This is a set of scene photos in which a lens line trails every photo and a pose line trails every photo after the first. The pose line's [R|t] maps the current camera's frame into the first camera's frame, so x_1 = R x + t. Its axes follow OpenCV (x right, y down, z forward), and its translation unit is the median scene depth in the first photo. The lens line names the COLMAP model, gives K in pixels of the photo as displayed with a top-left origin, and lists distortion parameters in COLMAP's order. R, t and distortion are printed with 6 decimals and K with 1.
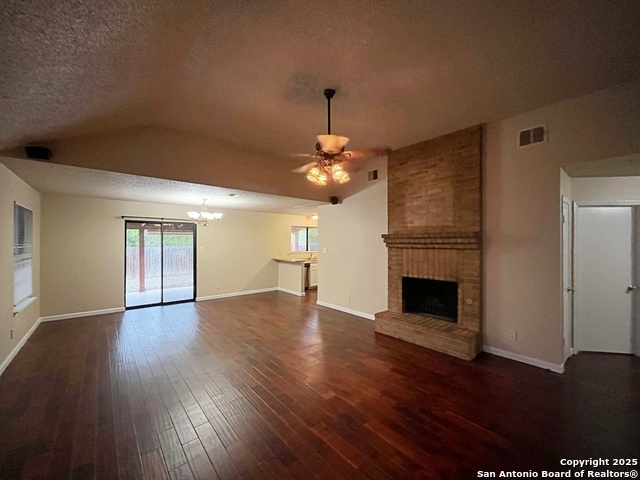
lens RADIAL K [[258.4, 0, 323.6], [0, 258.4, 238.8], [0, 0, 1]] dist [-0.002547, -0.000307]
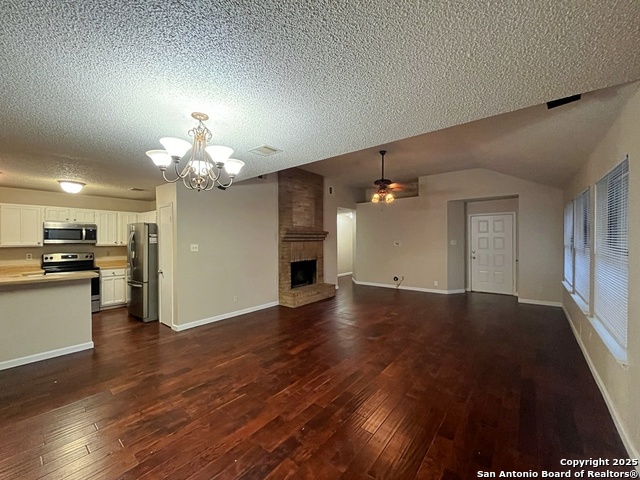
lens RADIAL K [[258.4, 0, 317.7], [0, 258.4, 239.7], [0, 0, 1]] dist [-0.002547, -0.000307]
pose [[-0.169007, 0.001075, 0.985614, -1.026808], [-0.003766, 0.999991, -0.001737, 0.029852], [-0.985608, -0.004006, -0.169001, 1.081789]]
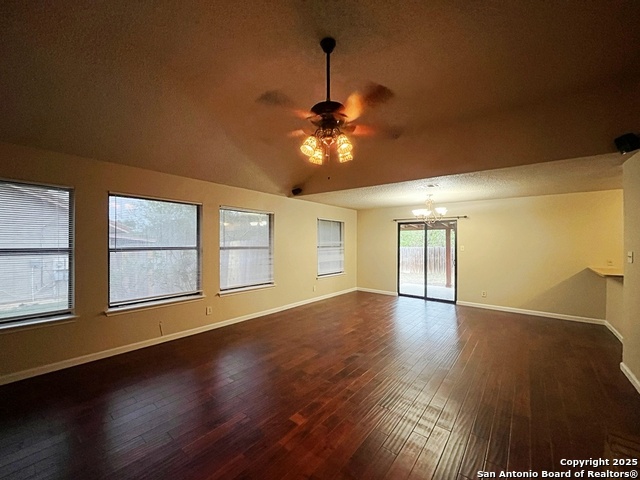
lens RADIAL K [[258.4, 0, 320.6], [0, 258.4, 240.2], [0, 0, 1]] dist [-0.002547, -0.000307]
pose [[0.180595, -0.004378, -0.983548, 0.483810], [0.005574, 0.999979, -0.003427, 0.017799], [0.983542, -0.004864, 0.180616, 0.522959]]
